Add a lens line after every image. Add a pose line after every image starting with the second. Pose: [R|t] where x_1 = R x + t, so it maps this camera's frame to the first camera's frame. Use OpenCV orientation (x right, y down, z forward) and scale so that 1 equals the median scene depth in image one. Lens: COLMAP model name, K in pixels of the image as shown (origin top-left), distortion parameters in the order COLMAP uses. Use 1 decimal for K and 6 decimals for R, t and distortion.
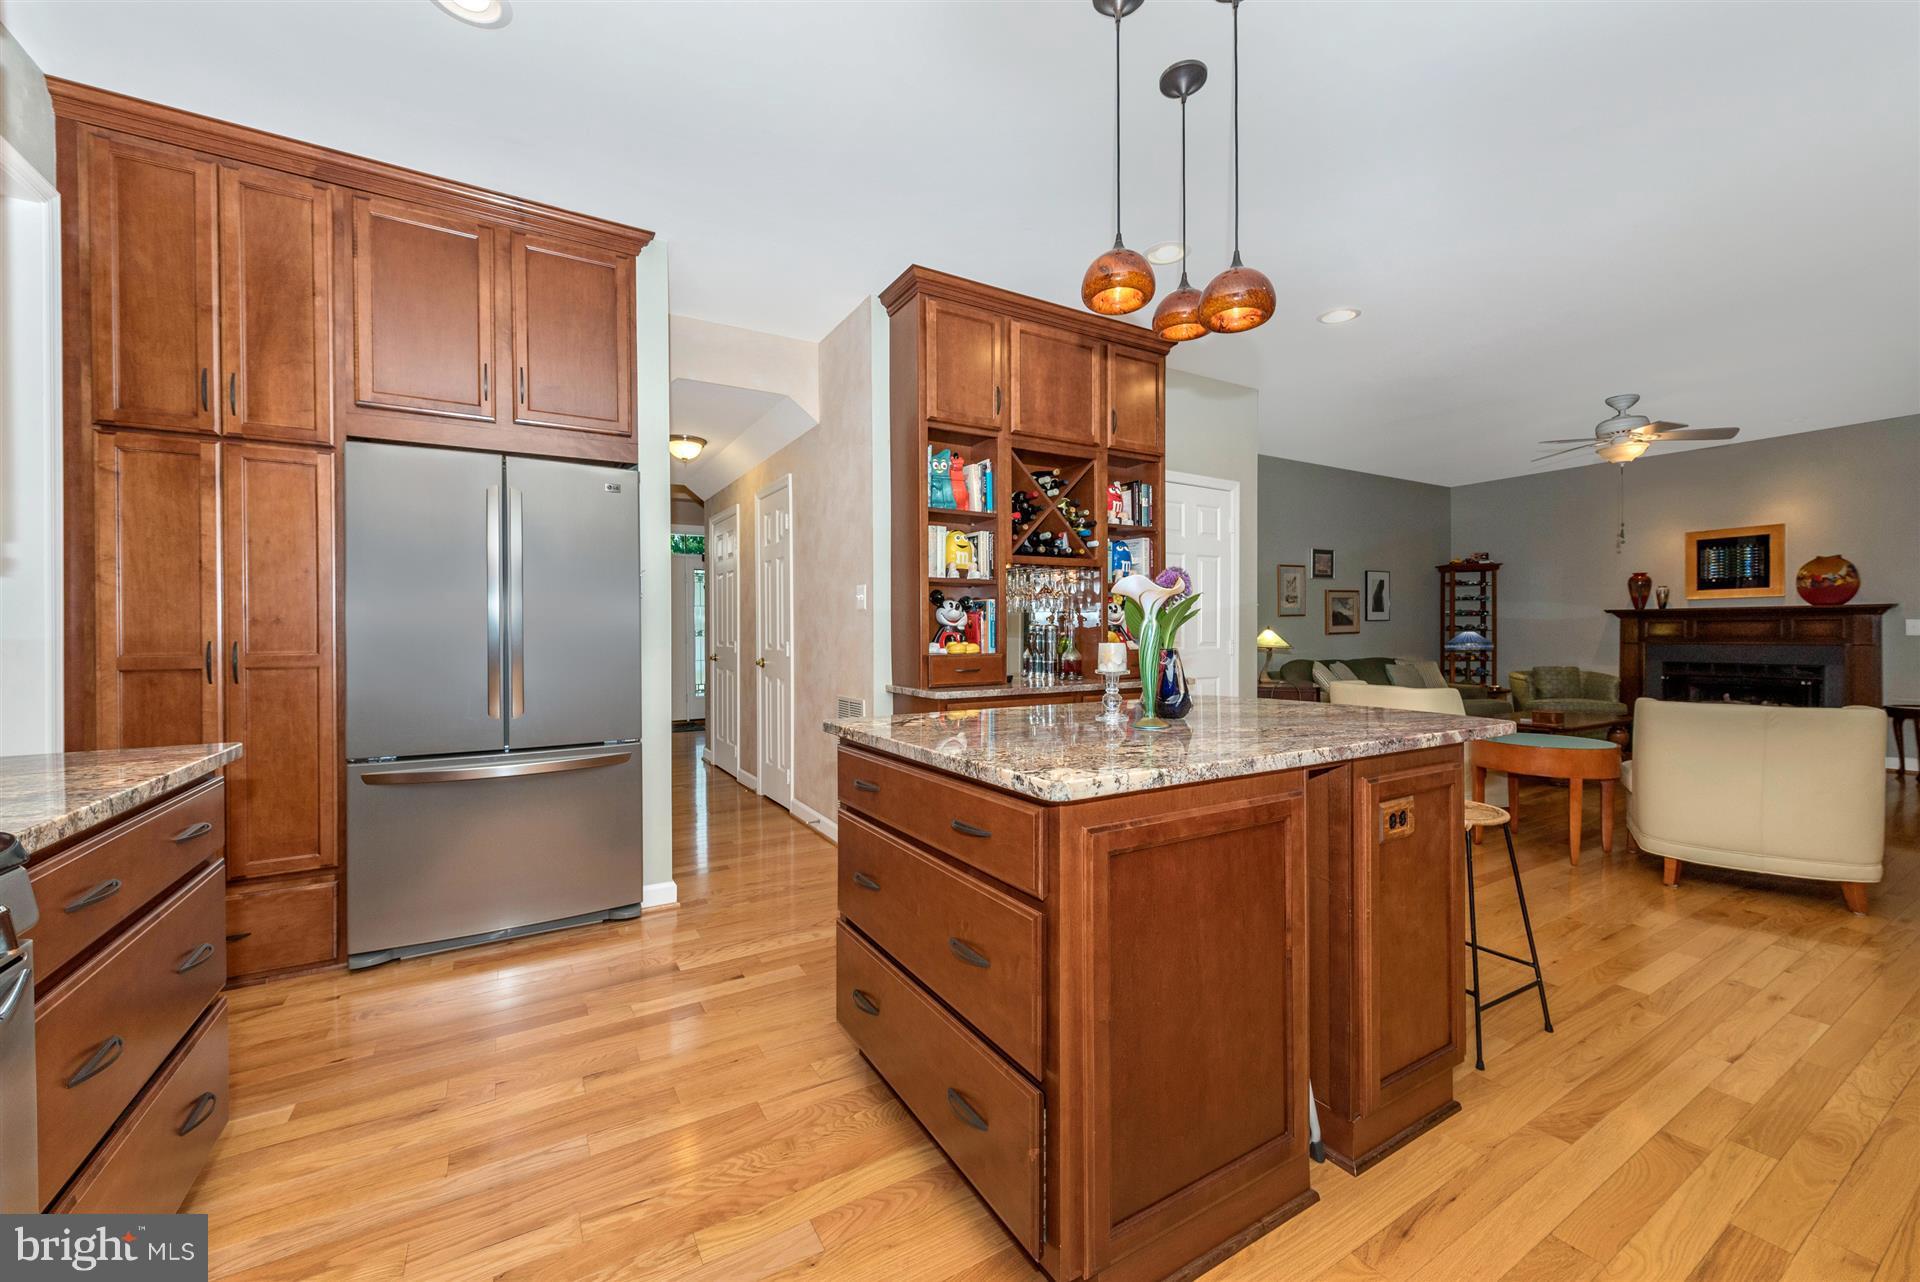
lens RADIAL K [[767.9, 0, 962.2], [0, 767.9, 637.9], [0, 0, 1]] dist [0.012068, -0.002619]
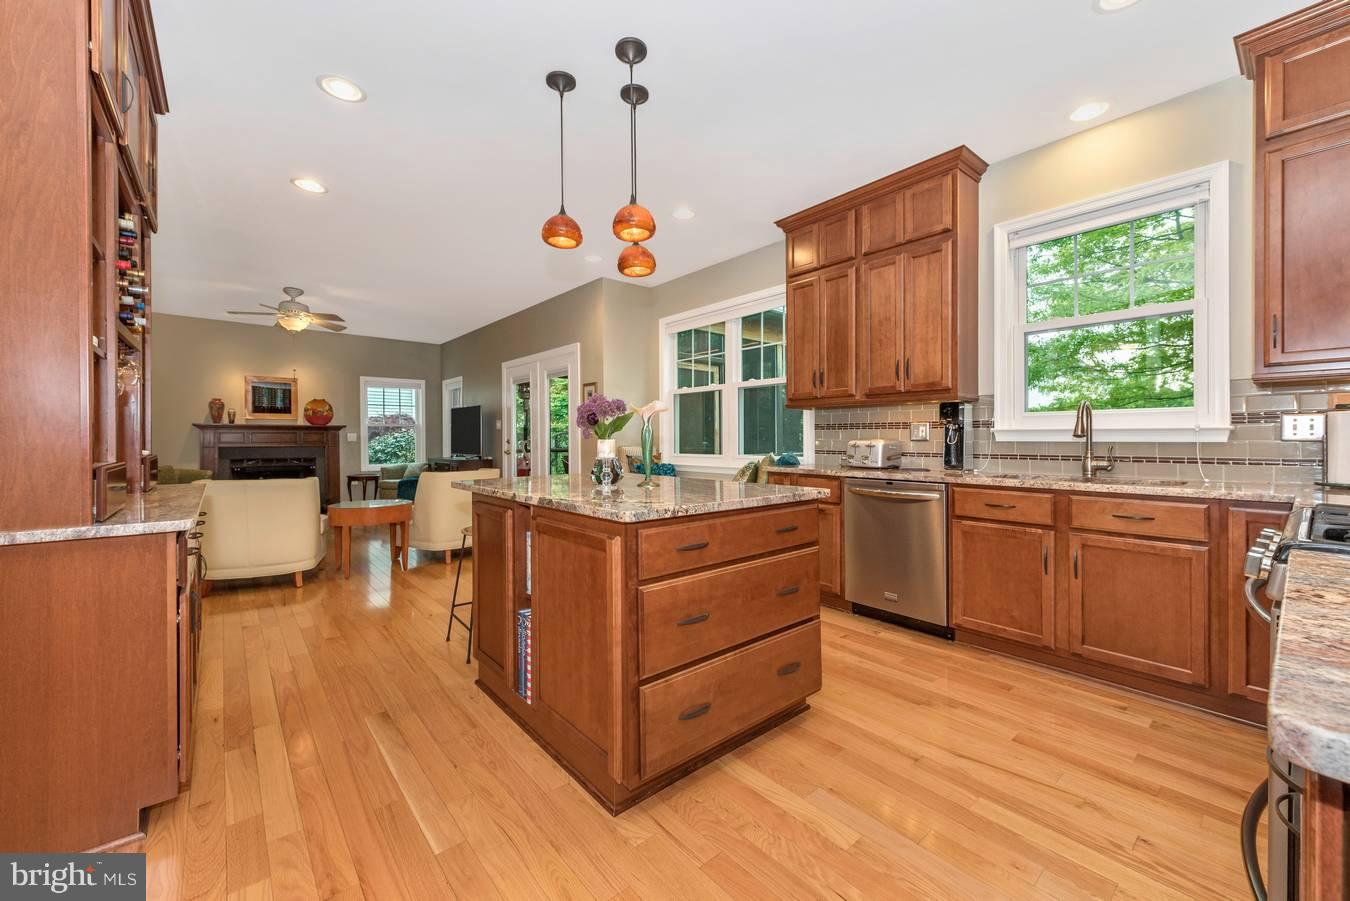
lens RADIAL K [[540.0, 0, 676.7], [0, 540.0, 447.9], [0, 0, 1]] dist [0.012068, -0.002619]
pose [[-0.144020, -0.011568, 0.989507, -0.270359], [0.008798, 0.999877, 0.012970, 0.003126], [-0.989536, 0.010574, -0.143901, 0.297489]]
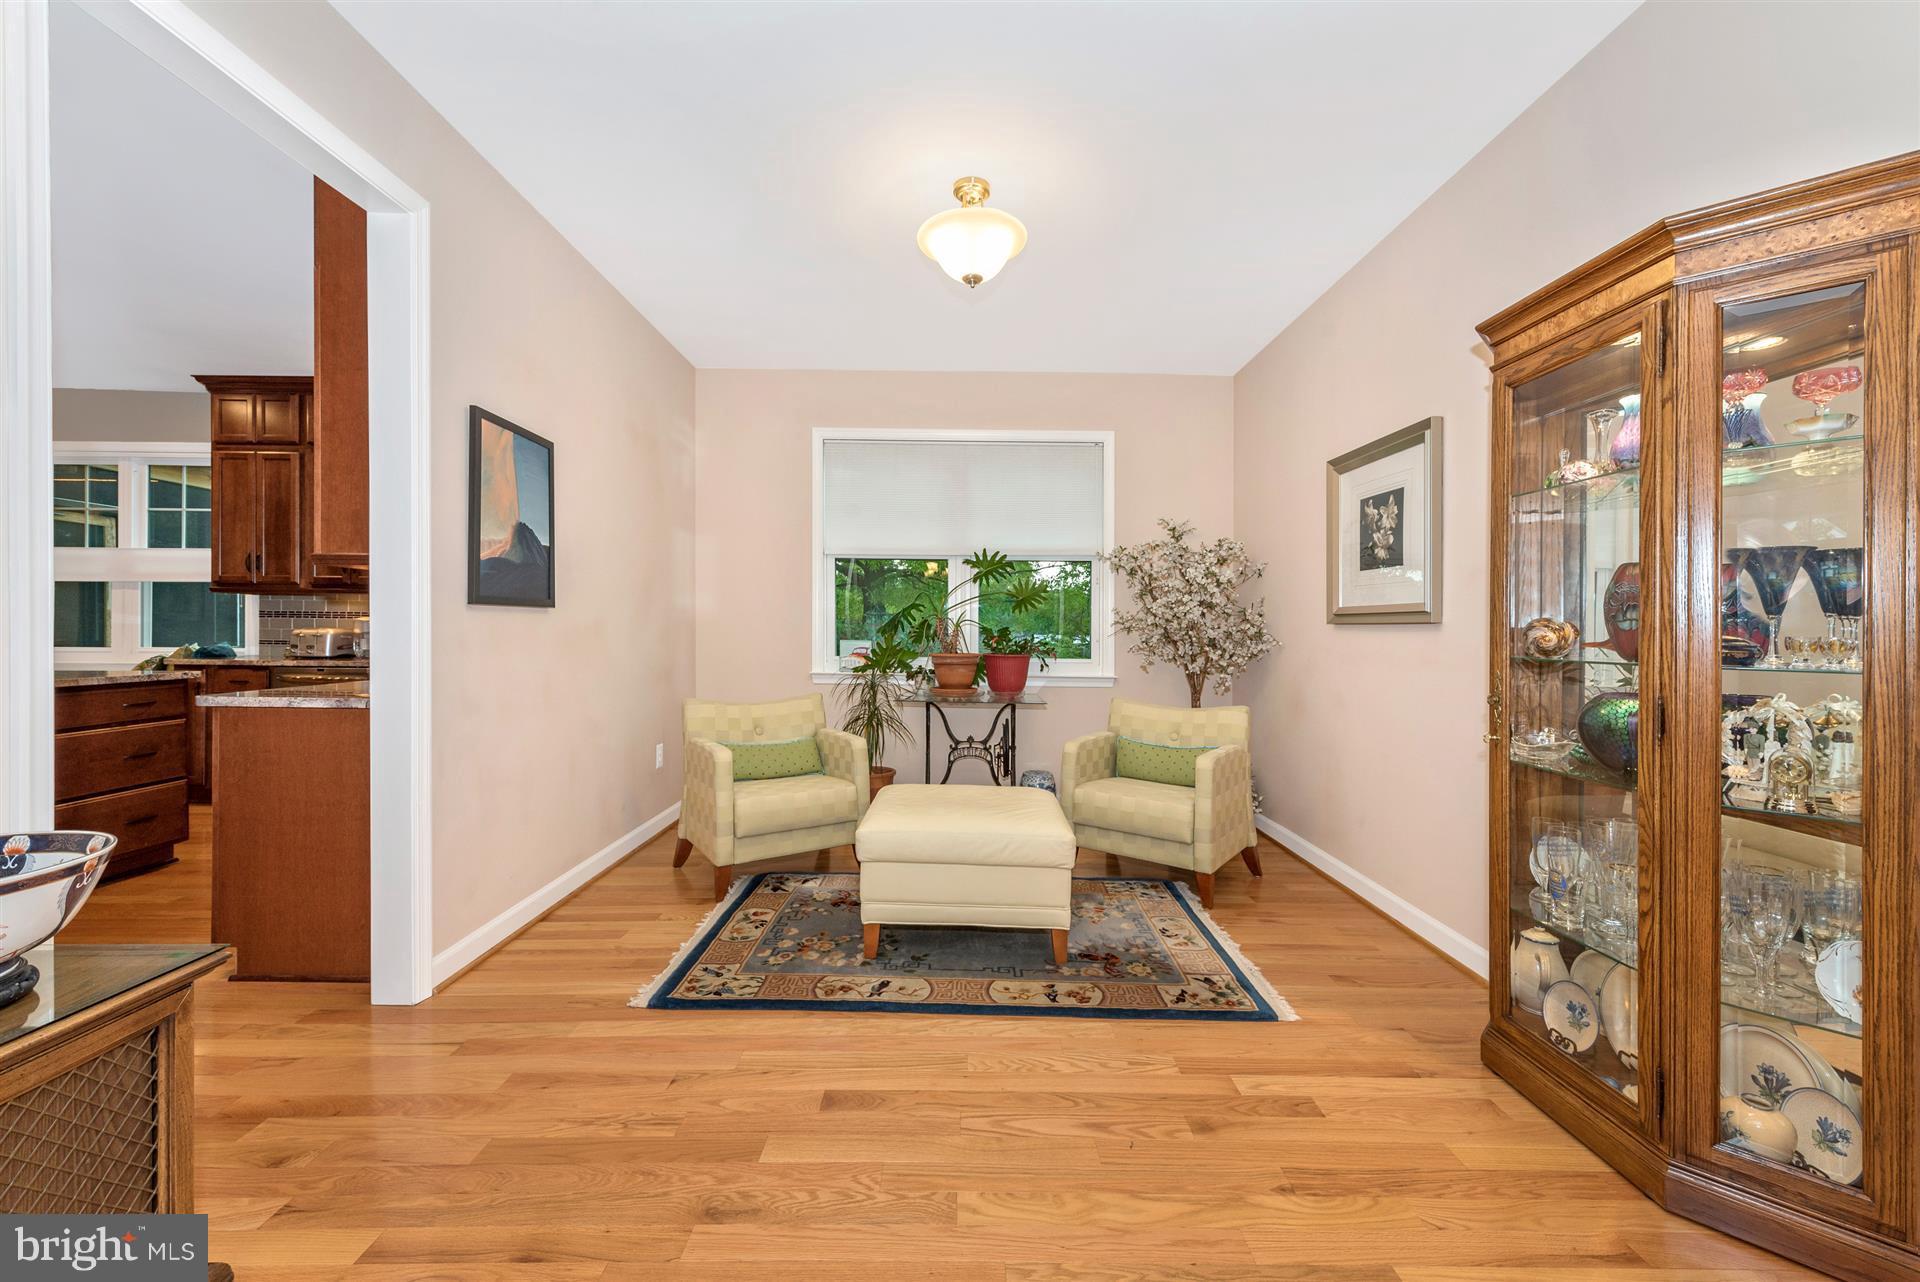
lens RADIAL K [[767.9, 0, 965.2], [0, 767.9, 630.6], [0, 0, 1]] dist [0.012068, -0.002619]
pose [[-0.852129, -0.004777, 0.523310, -0.691008], [-0.000405, 0.999964, 0.008468, -0.001359], [-0.523332, 0.007004, -0.852100, 0.344774]]
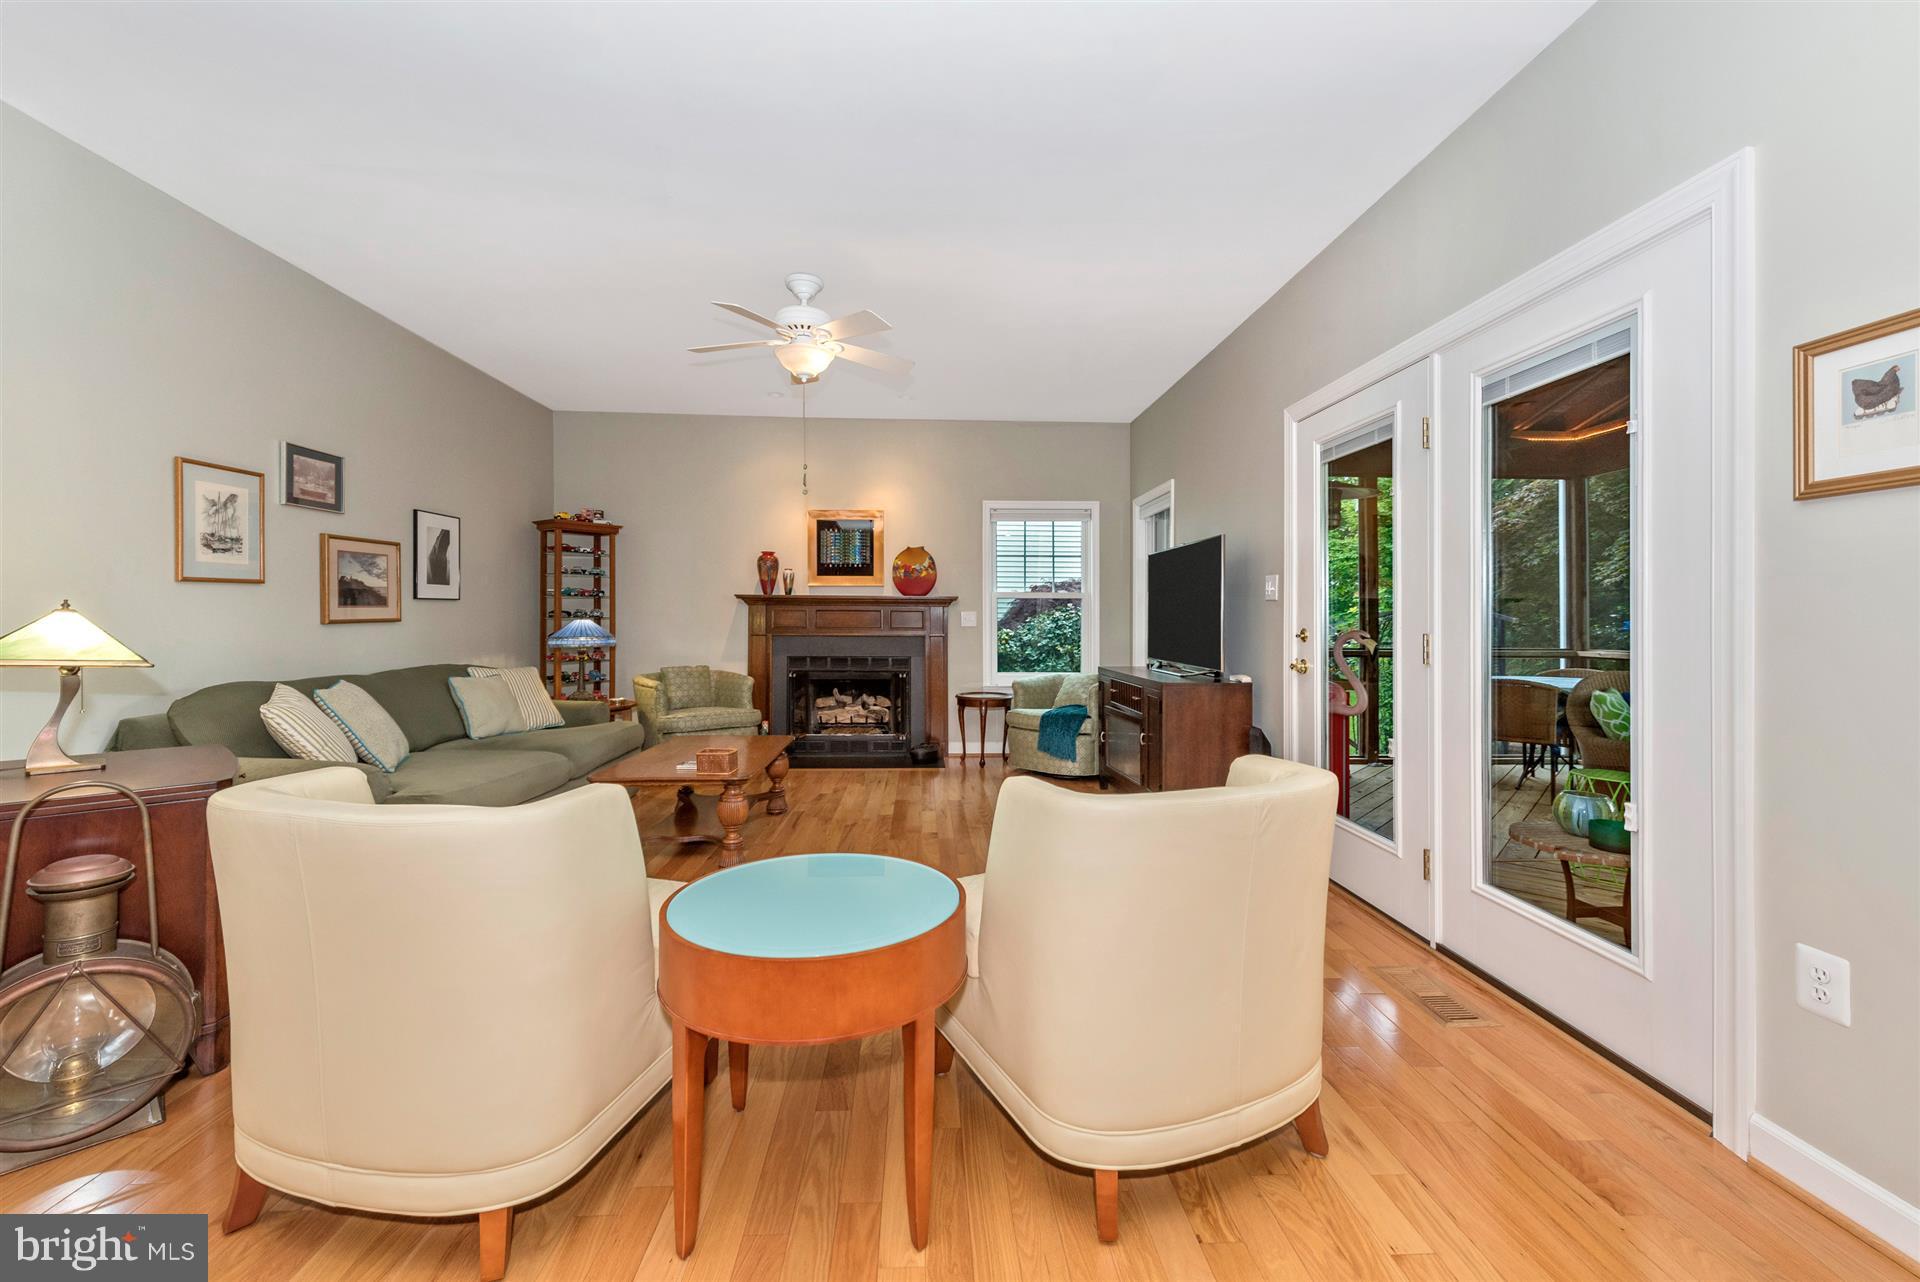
lens RADIAL K [[767.9, 0, 957.7], [0, 767.9, 623.3], [0, 0, 1]] dist [0.012068, -0.002619]
pose [[0.485443, 0.003645, 0.874261, 0.247121], [-0.002705, 0.999993, -0.002667, -0.004551], [-0.874264, -0.001071, 0.485449, 0.419555]]
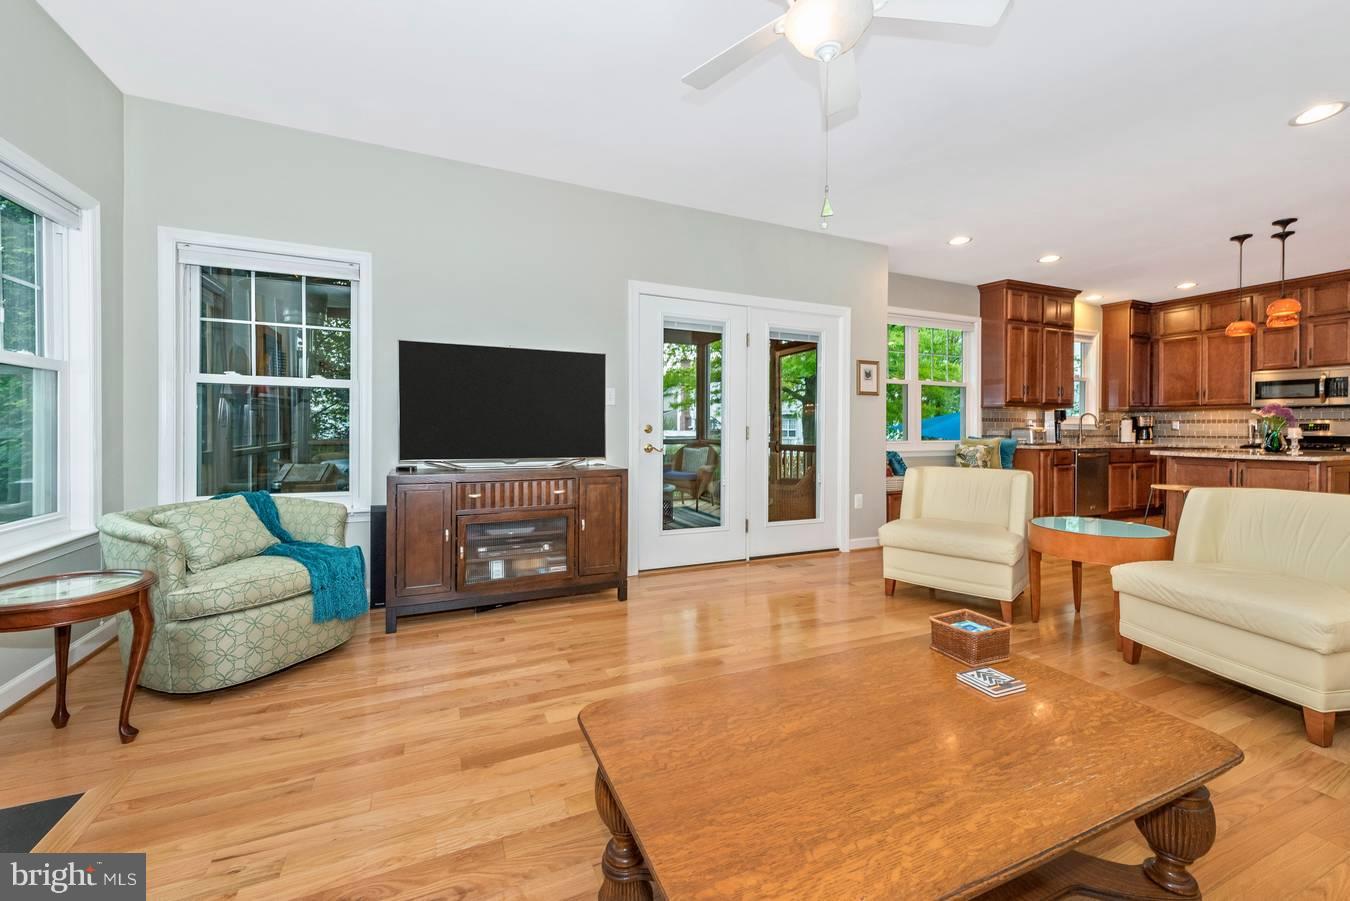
lens RADIAL K [[540.0, 0, 685.2], [0, 540.0, 428.1], [0, 0, 1]] dist [0.012068, -0.002619]
pose [[-0.991459, -0.000286, 0.130421, 0.679670], [0.000661, 0.999974, 0.007217, -0.003392], [-0.130419, 0.007241, -0.991432, 1.017784]]
